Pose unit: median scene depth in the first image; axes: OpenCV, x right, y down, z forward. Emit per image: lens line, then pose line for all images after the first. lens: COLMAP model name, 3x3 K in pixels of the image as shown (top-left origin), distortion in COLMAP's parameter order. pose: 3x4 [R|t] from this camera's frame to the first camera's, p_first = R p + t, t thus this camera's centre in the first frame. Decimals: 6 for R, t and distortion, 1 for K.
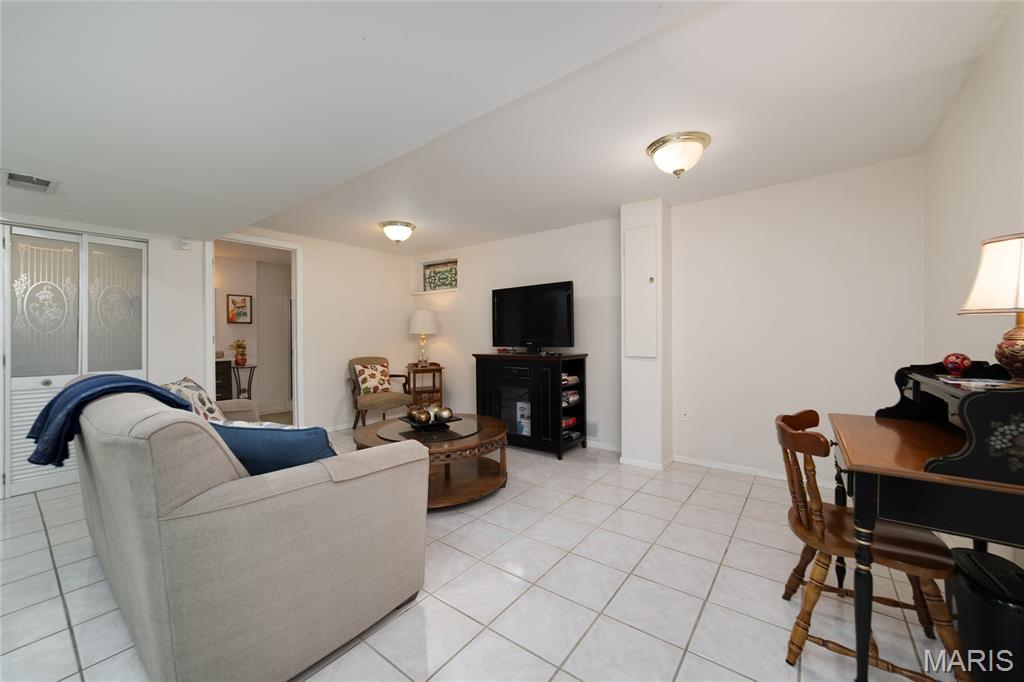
lens RADIAL K [[397.4, 0, 506.2], [0, 397.4, 340.7], [0, 0, 1]] dist [-0.009440, 0.000030]
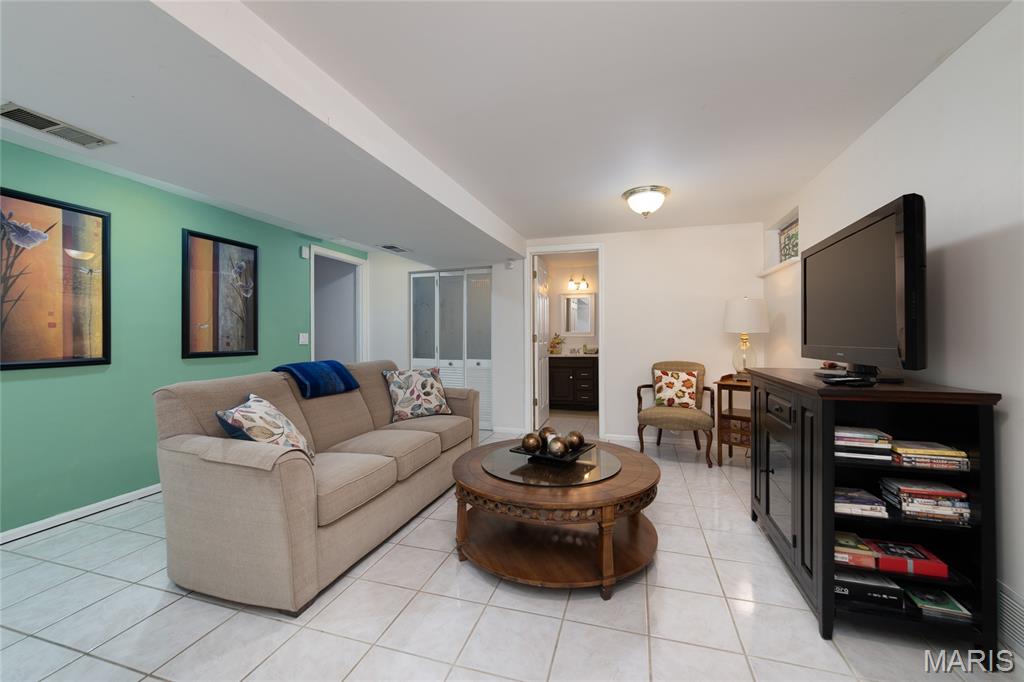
lens RADIAL K [[397.4, 0, 517.1], [0, 397.4, 335.9], [0, 0, 1]] dist [-0.009440, 0.000030]
pose [[0.366669, 0.004970, -0.930338, 0.298748], [-0.010456, 0.999945, 0.001221, -0.009442], [0.930293, 0.009280, 0.366701, 0.407769]]
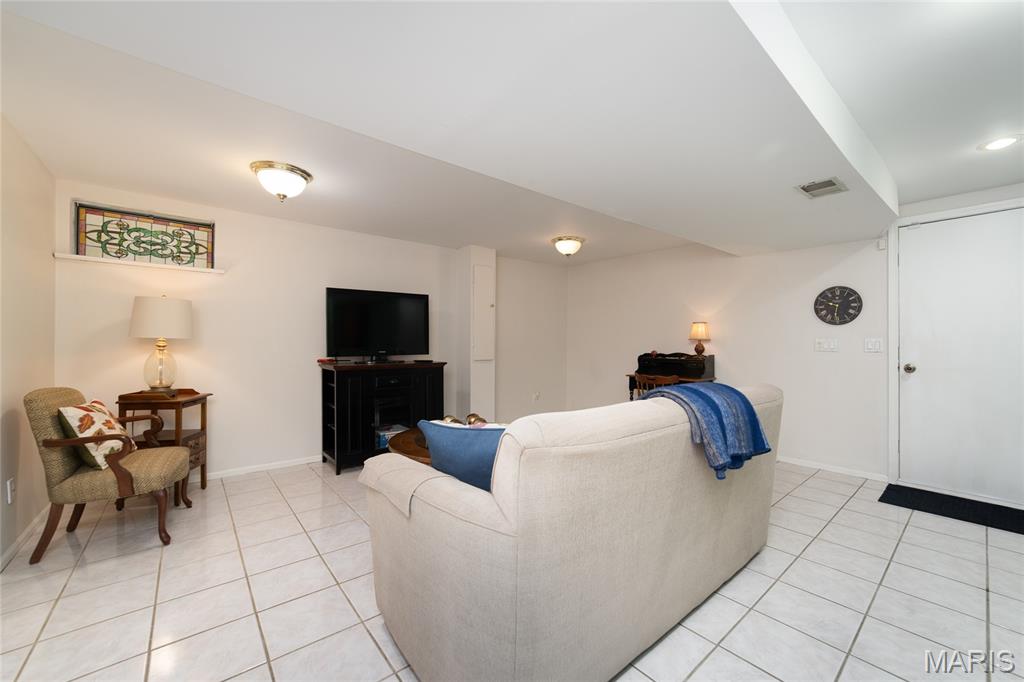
lens RADIAL K [[397.4, 0, 504.4], [0, 397.4, 341.9], [0, 0, 1]] dist [-0.009440, 0.000030]
pose [[0.231197, 0.015983, 0.972776, -0.675542], [0.011254, 0.999754, -0.019101, 0.002851], [-0.972842, 0.015364, 0.230960, 0.428218]]
